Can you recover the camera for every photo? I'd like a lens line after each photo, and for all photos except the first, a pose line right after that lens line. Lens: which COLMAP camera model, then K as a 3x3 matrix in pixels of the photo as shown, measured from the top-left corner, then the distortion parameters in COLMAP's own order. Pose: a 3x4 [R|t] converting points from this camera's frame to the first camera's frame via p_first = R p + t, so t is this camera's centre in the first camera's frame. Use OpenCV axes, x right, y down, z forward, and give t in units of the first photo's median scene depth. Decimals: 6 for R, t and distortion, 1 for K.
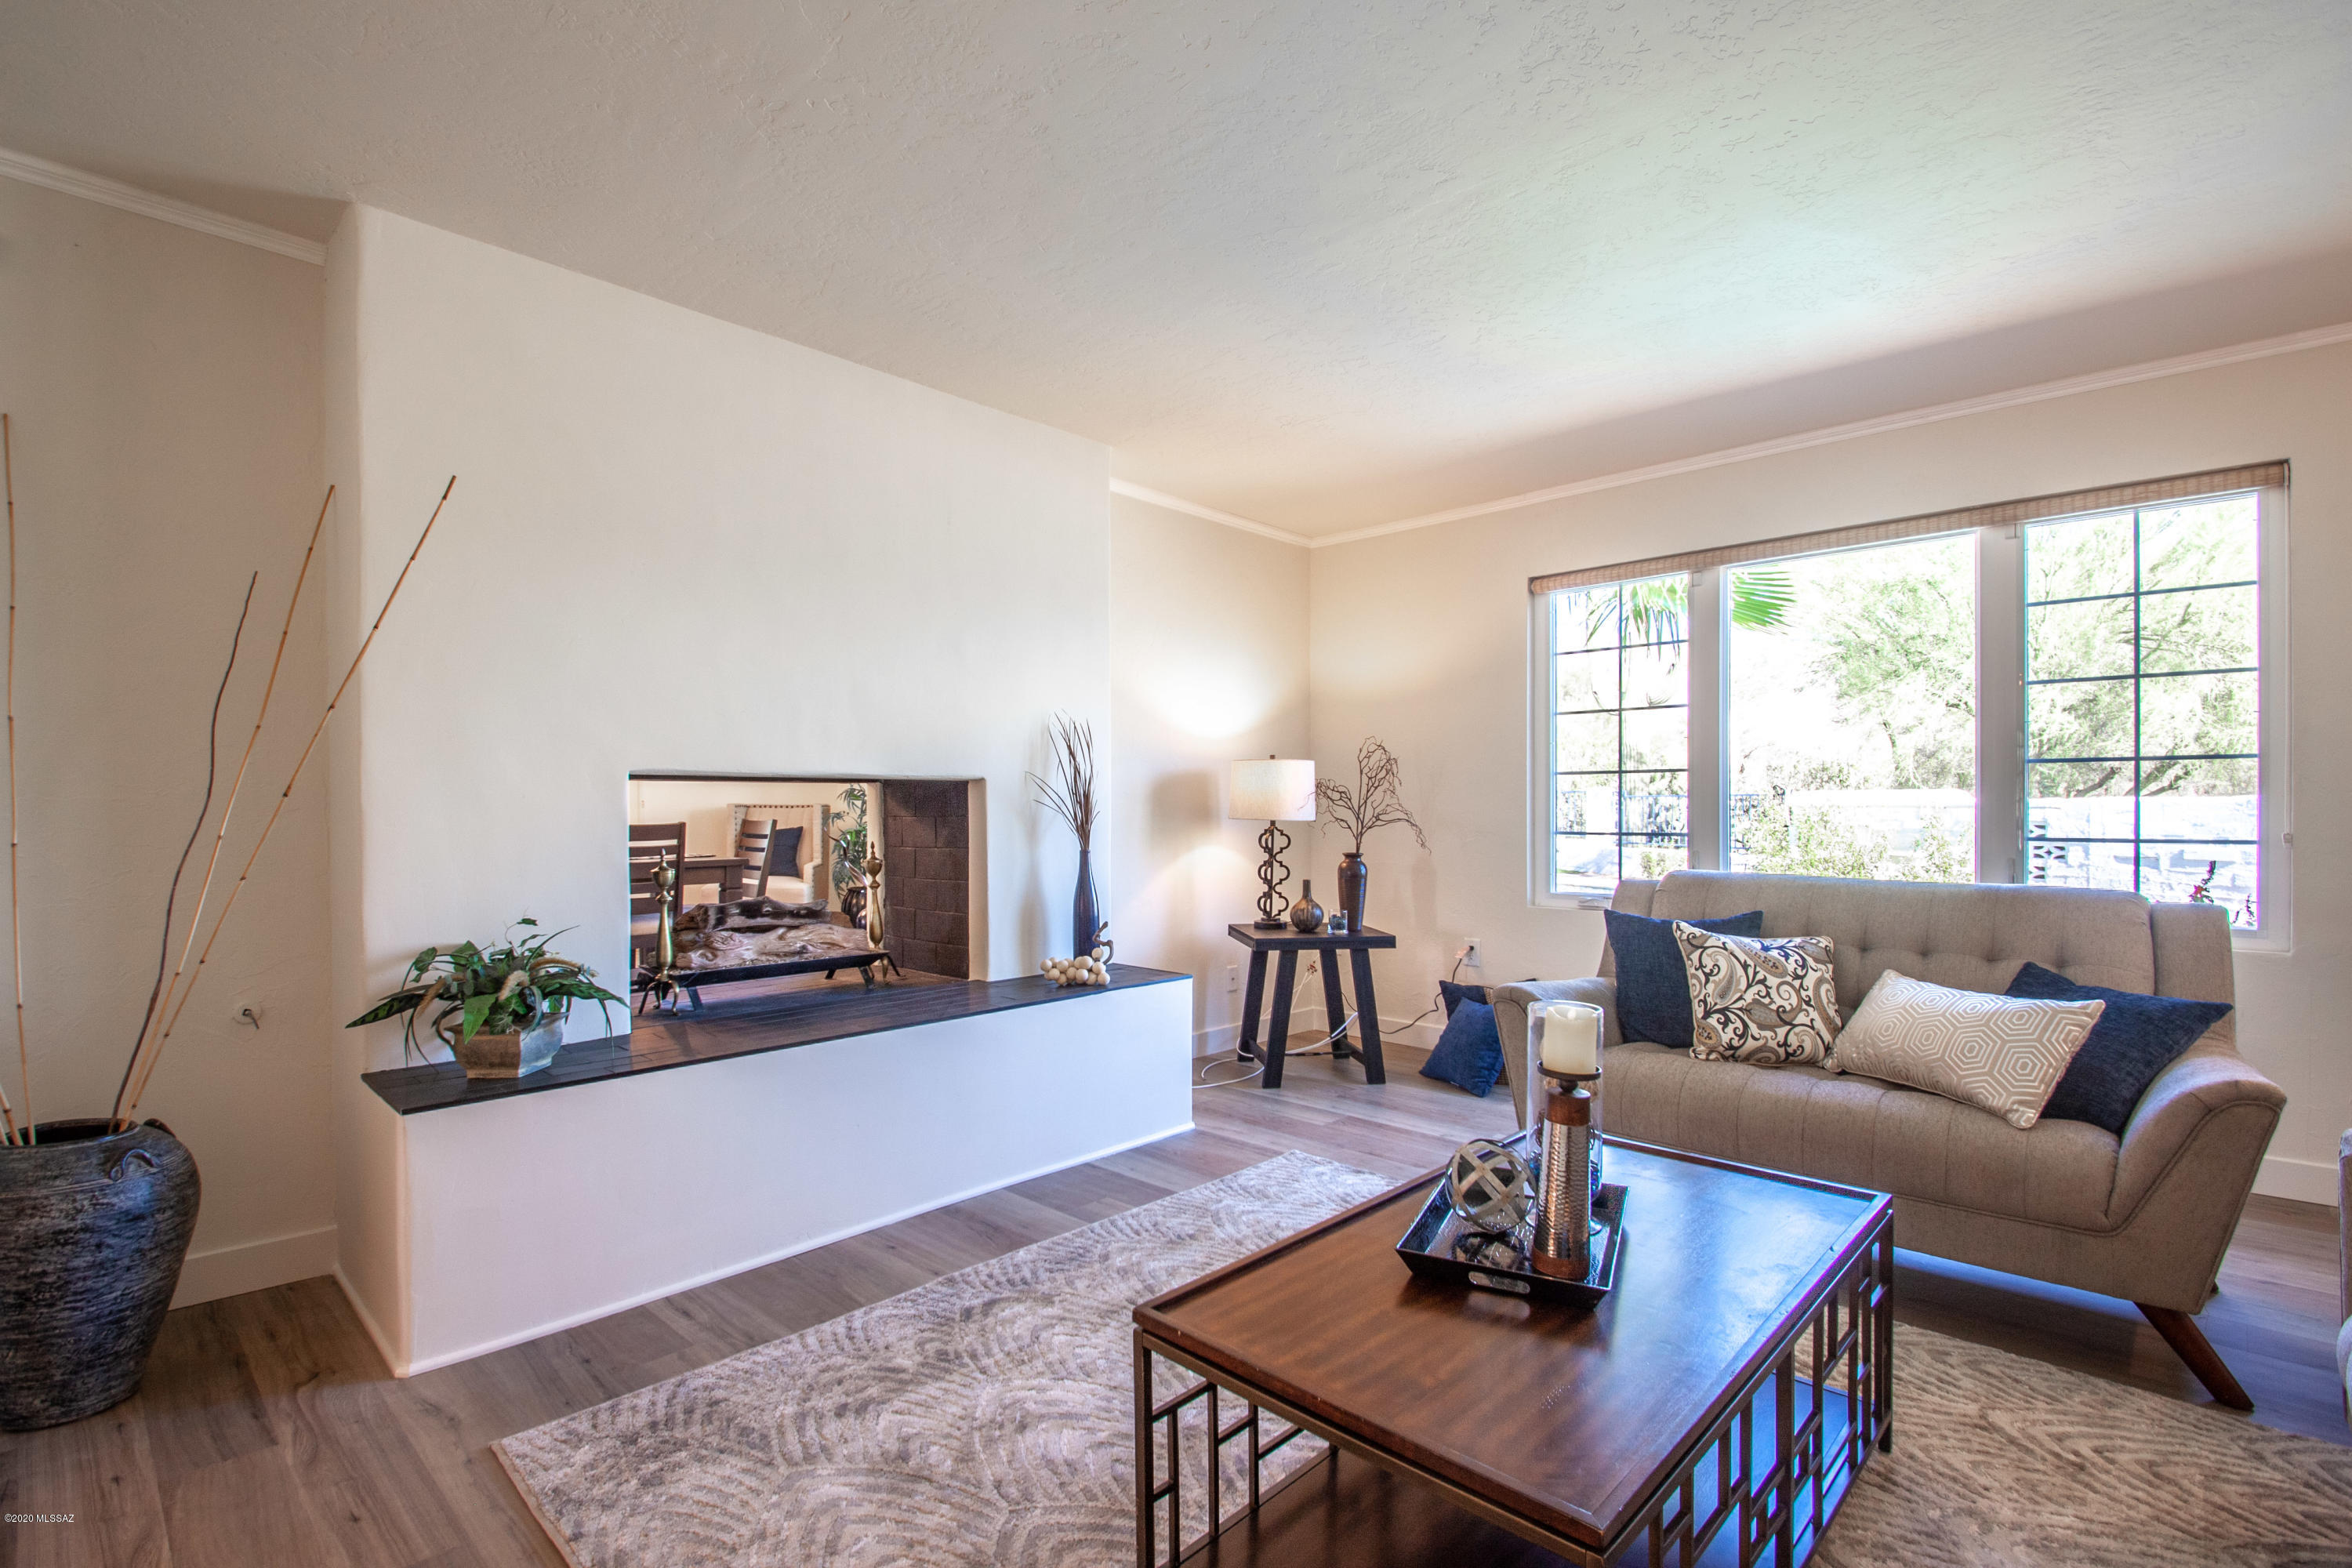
lens RADIAL K [[1086.9, 0, 1145.2], [0, 1086.9, 807.5], [0, 0, 1]] dist [-0.010471, -0.000886]
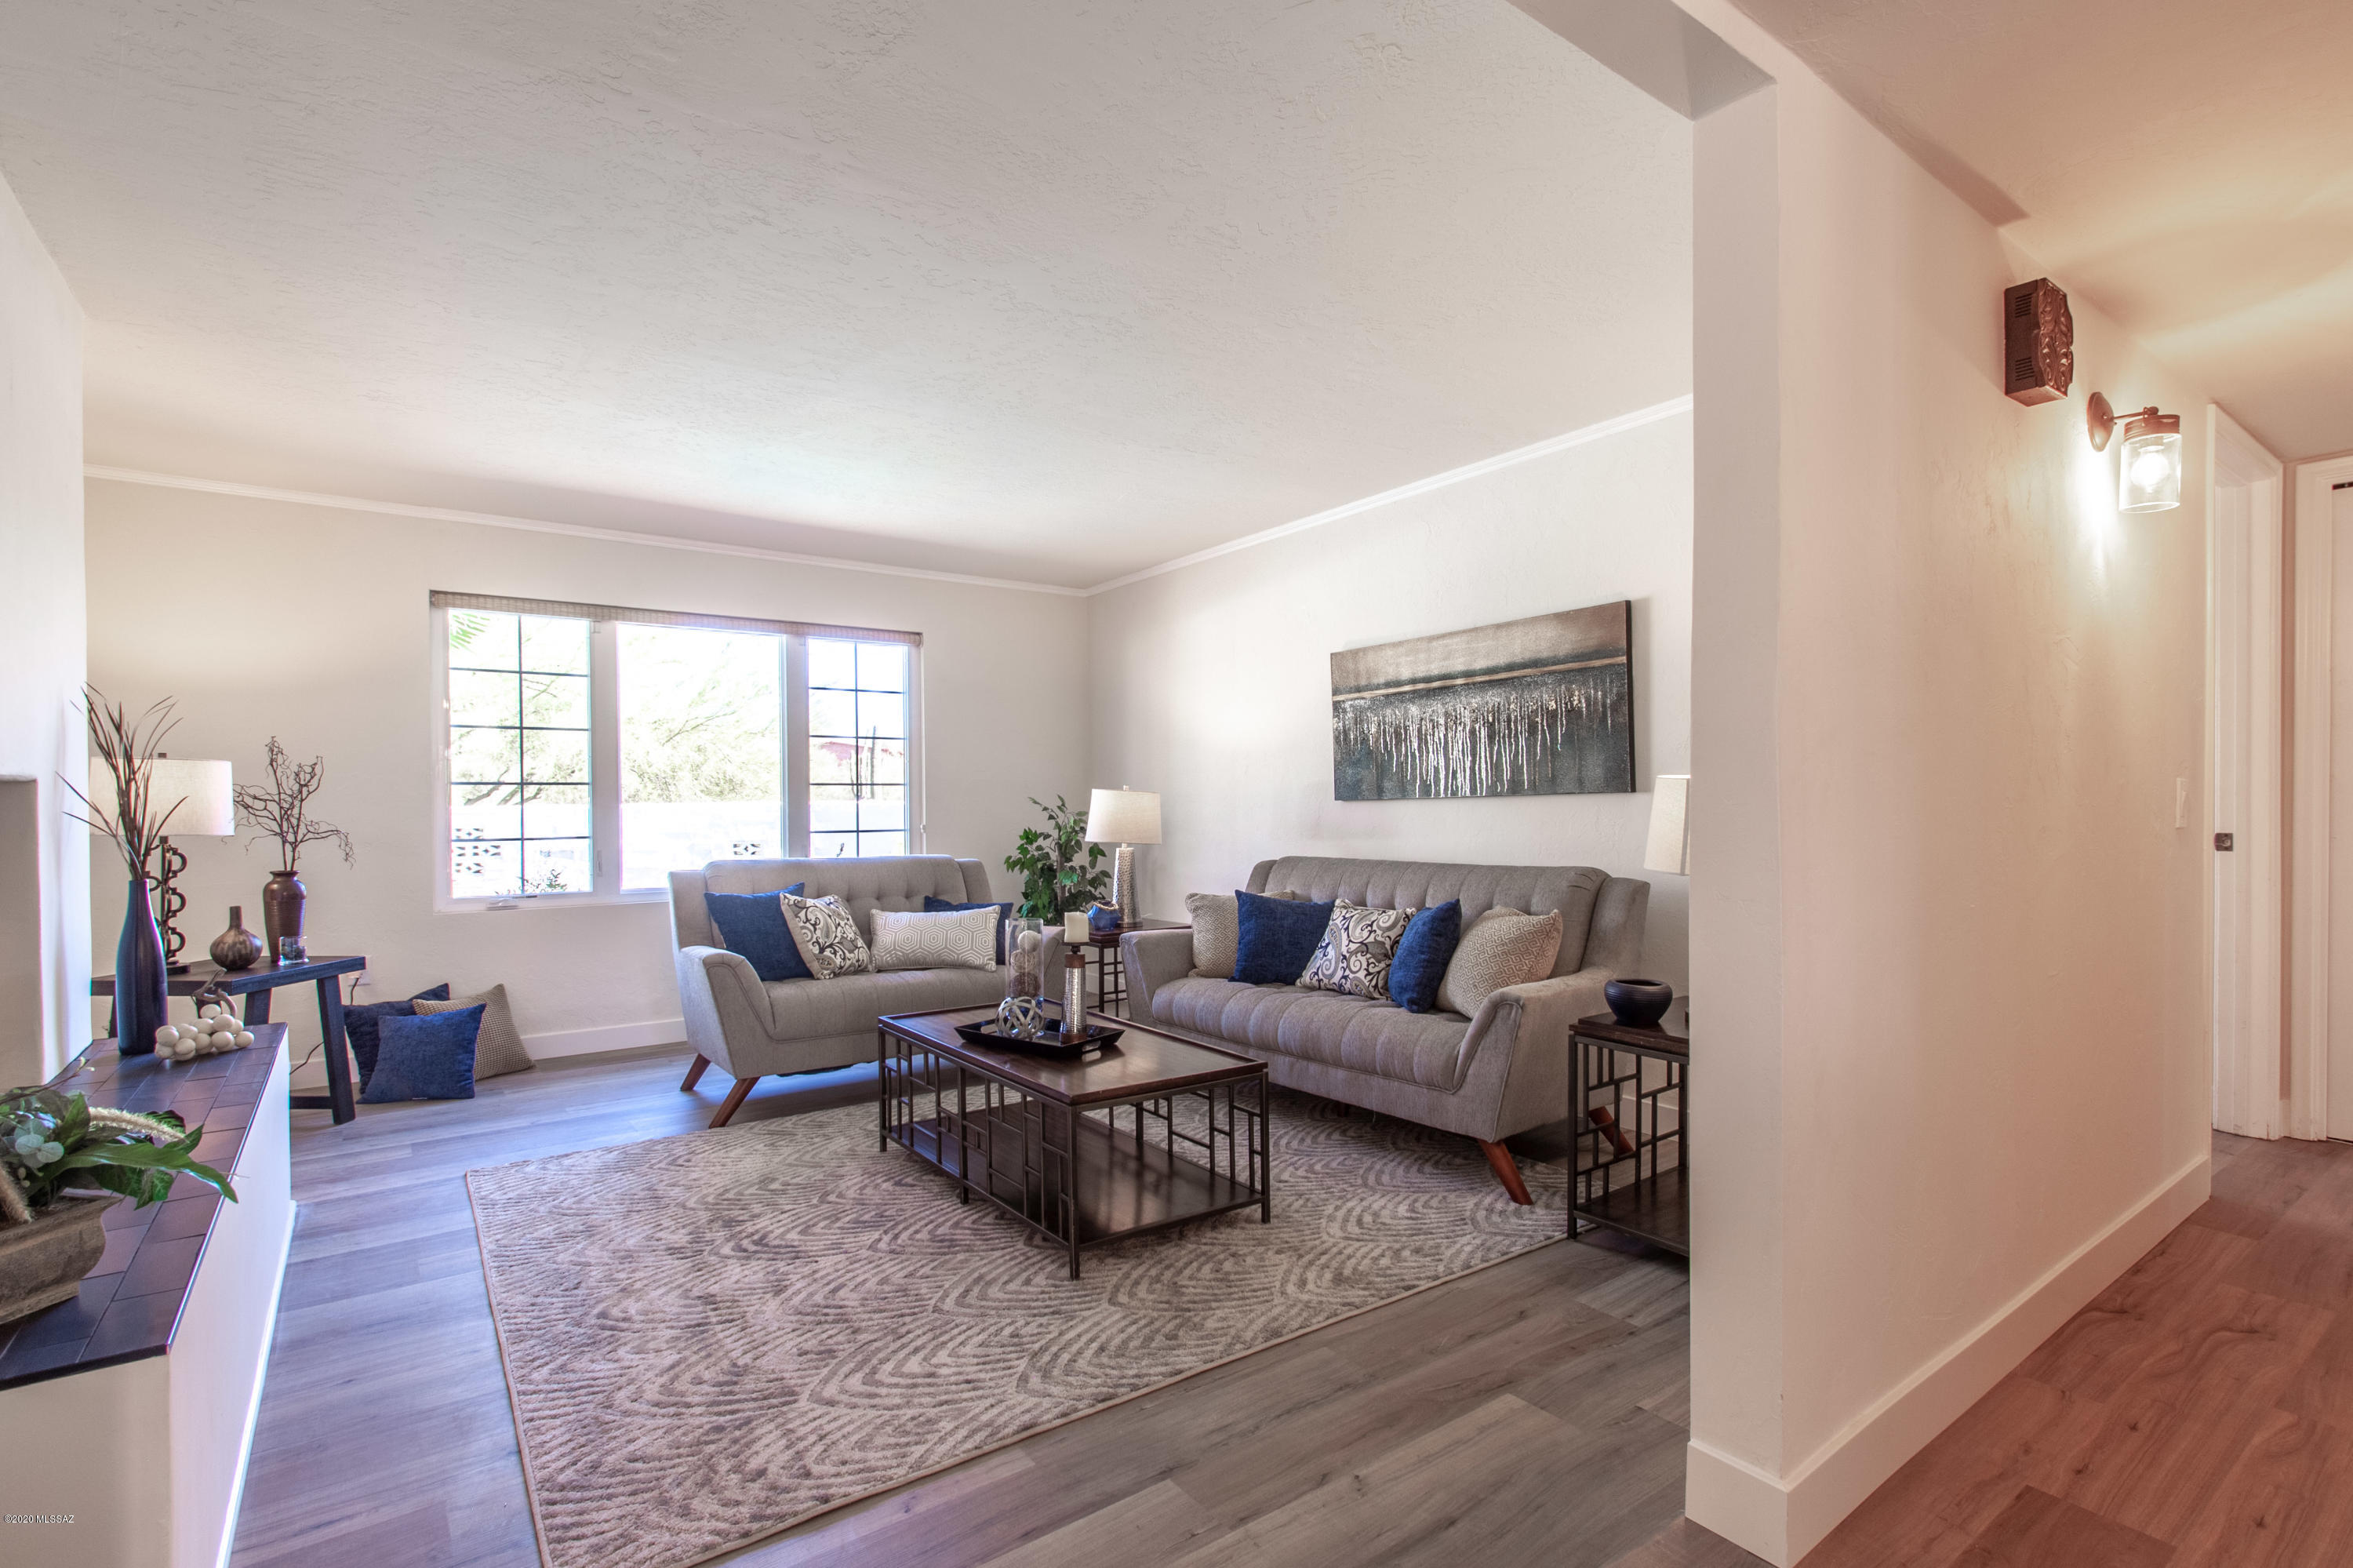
lens RADIAL K [[1087.4, 0, 1145.6], [0, 1087.4, 807.5], [0, 0, 1]] dist [-0.010471, -0.000886]
pose [[0.169683, -0.002493, 0.985495, -0.648300], [0.008322, 0.999965, 0.001097, -0.004881], [-0.985463, 0.008016, 0.169698, 0.210127]]
